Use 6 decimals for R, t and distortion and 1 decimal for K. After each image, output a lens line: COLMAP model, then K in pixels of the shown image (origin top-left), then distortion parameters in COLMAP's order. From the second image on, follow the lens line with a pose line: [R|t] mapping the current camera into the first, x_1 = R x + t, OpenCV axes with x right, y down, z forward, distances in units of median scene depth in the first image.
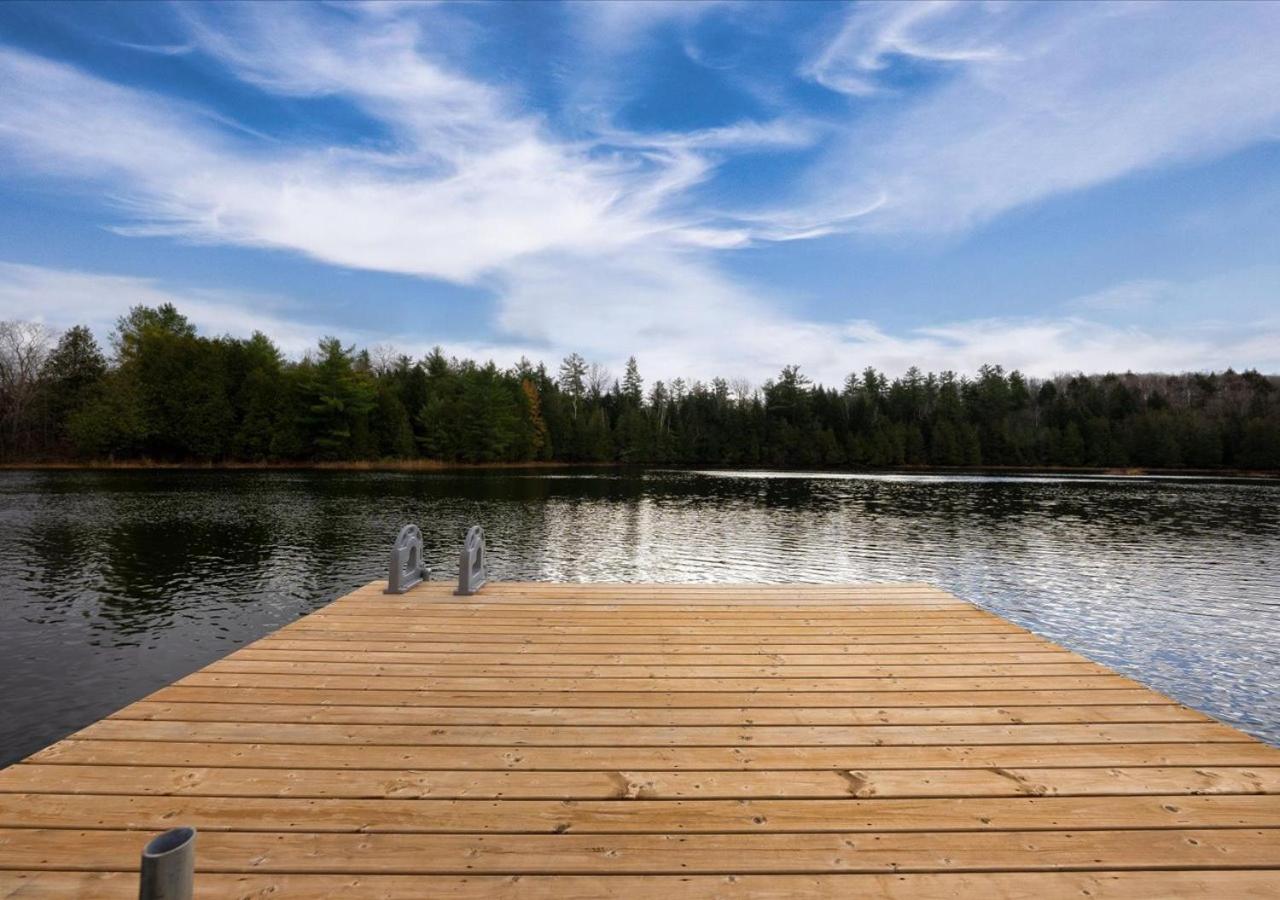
lens RADIAL K [[491.1, 0, 644.3], [0, 491.1, 431.0], [0, 0, 1]] dist [-0.002300, -0.000227]
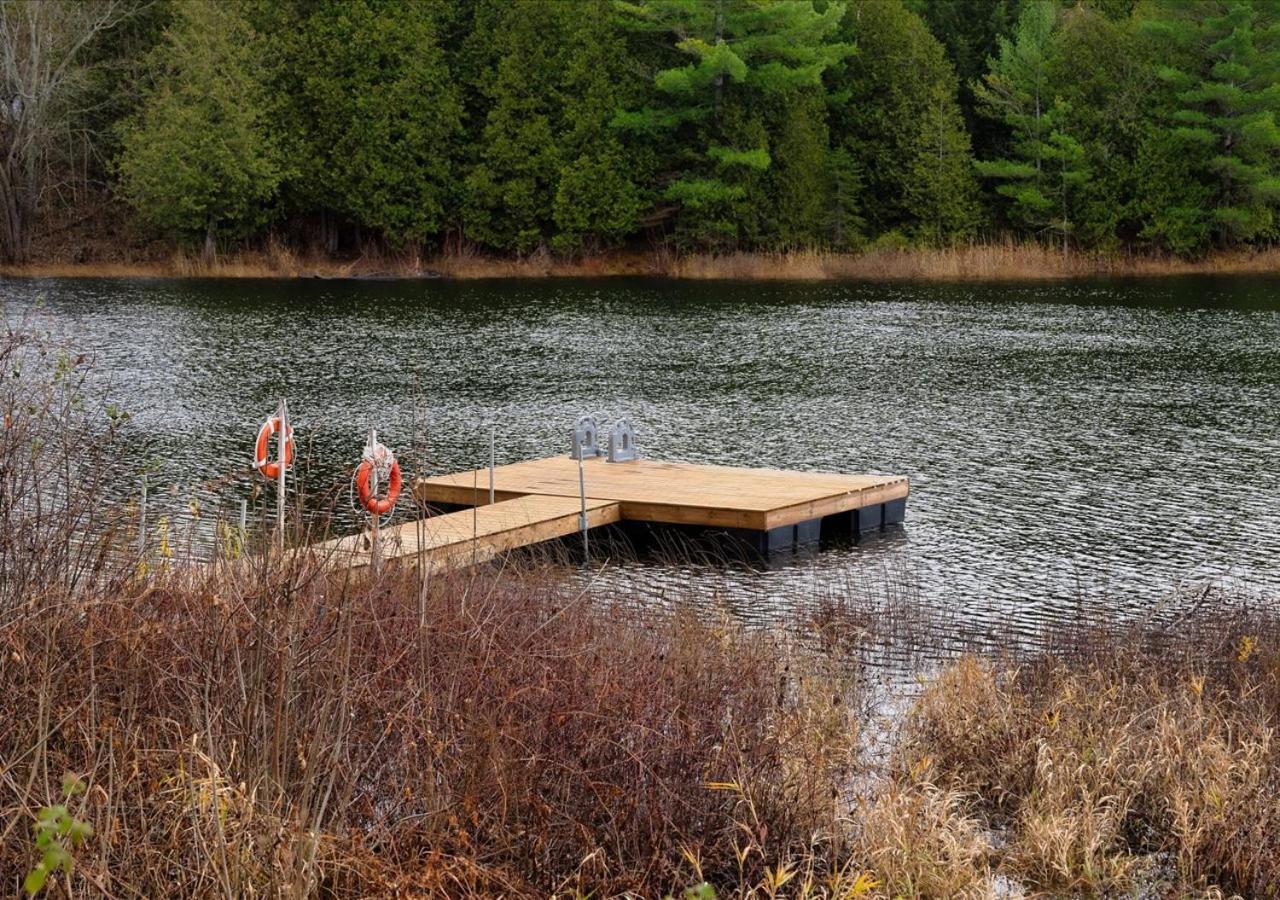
lens RADIAL K [[2581.1, 0, 666.4], [0, 2581.1, 483.7], [0, 0, 1]] dist [0.059249, -0.096032]
pose [[0.813199, 0.053114, -0.579557, 0.271120], [0.046197, 0.986794, 0.155256, -0.047635], [0.580149, -0.153027, 0.800006, -0.320122]]
